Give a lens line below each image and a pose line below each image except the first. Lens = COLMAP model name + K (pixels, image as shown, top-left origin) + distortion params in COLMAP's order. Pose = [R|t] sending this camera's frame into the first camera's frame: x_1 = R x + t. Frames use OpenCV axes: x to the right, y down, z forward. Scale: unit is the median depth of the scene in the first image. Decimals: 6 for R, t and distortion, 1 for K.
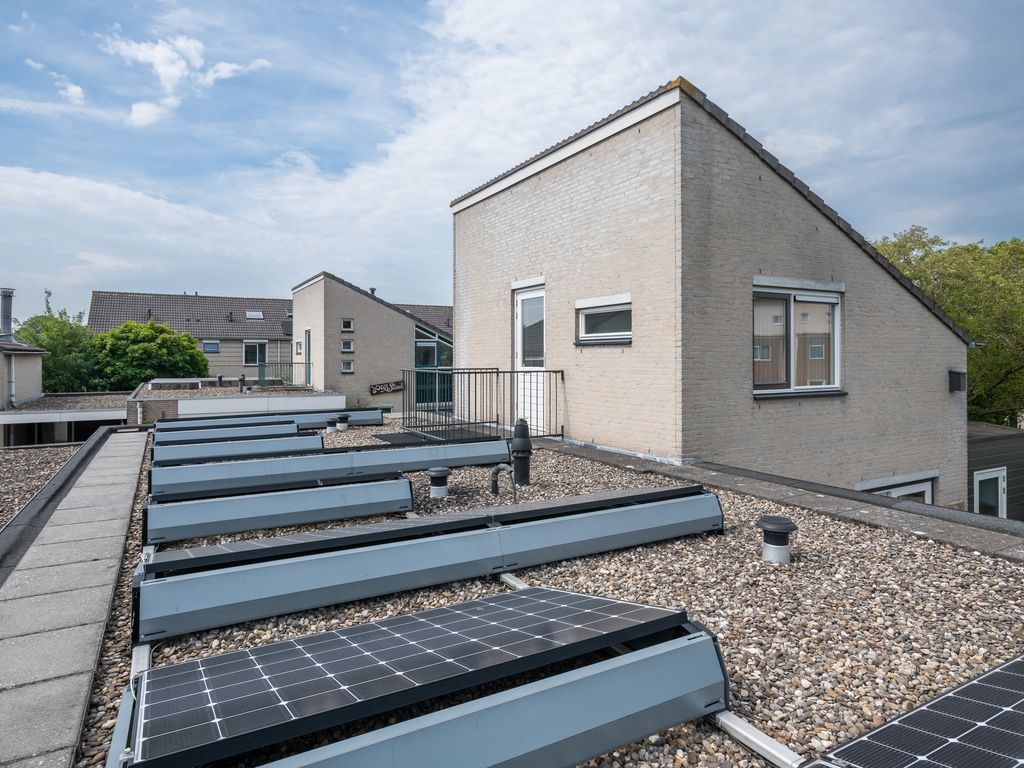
lens RADIAL K [[566.0, 0, 512.0], [0, 566.0, 384.0], [0, 0, 1]] dist [-0.004118, -0.001353]
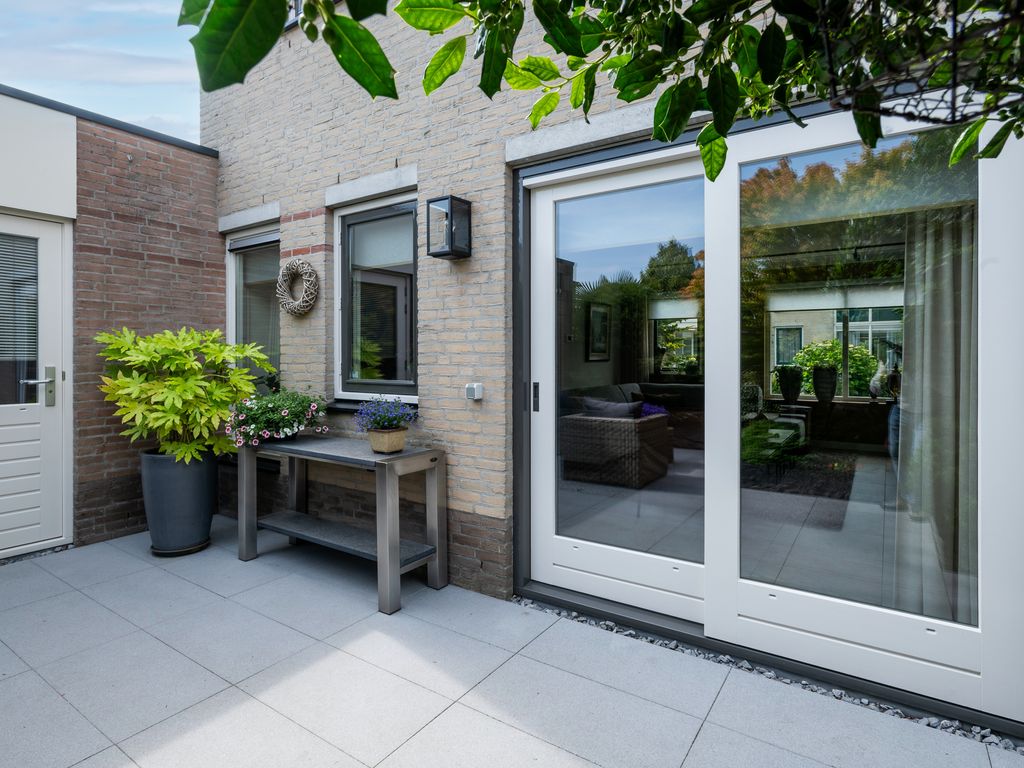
lens RADIAL K [[563.7, 0, 507.1], [0, 563.7, 351.4], [0, 0, 1]] dist [-0.006445, -0.000253]
pose [[0.466050, 0.004249, -0.884748, 0.892507], [-0.017473, 0.999838, -0.004402, 0.302494], [0.884586, 0.017511, 0.466048, 0.775299]]
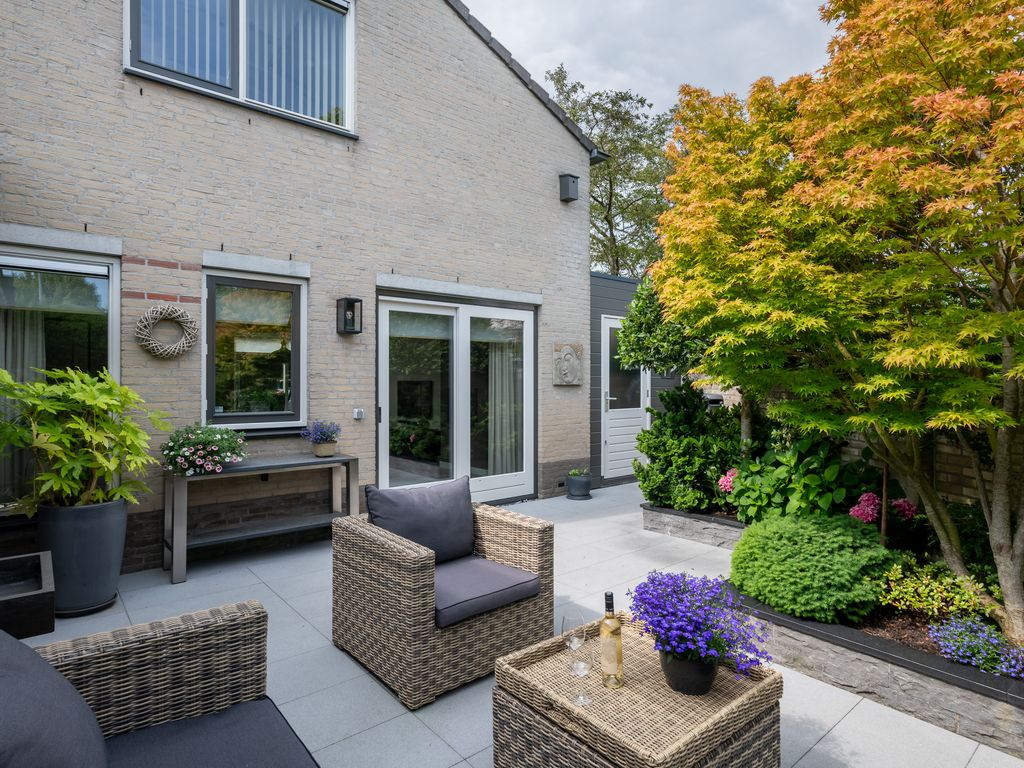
lens RADIAL K [[566.0, 0, 512.0], [0, 566.0, 384.0], [0, 0, 1]] dist [-0.004118, -0.001353]
pose [[0.976291, 0.008126, 0.216312, 0.583080], [-0.003657, 0.999772, -0.021052, 0.306950], [-0.216433, 0.019762, 0.976097, 0.269200]]
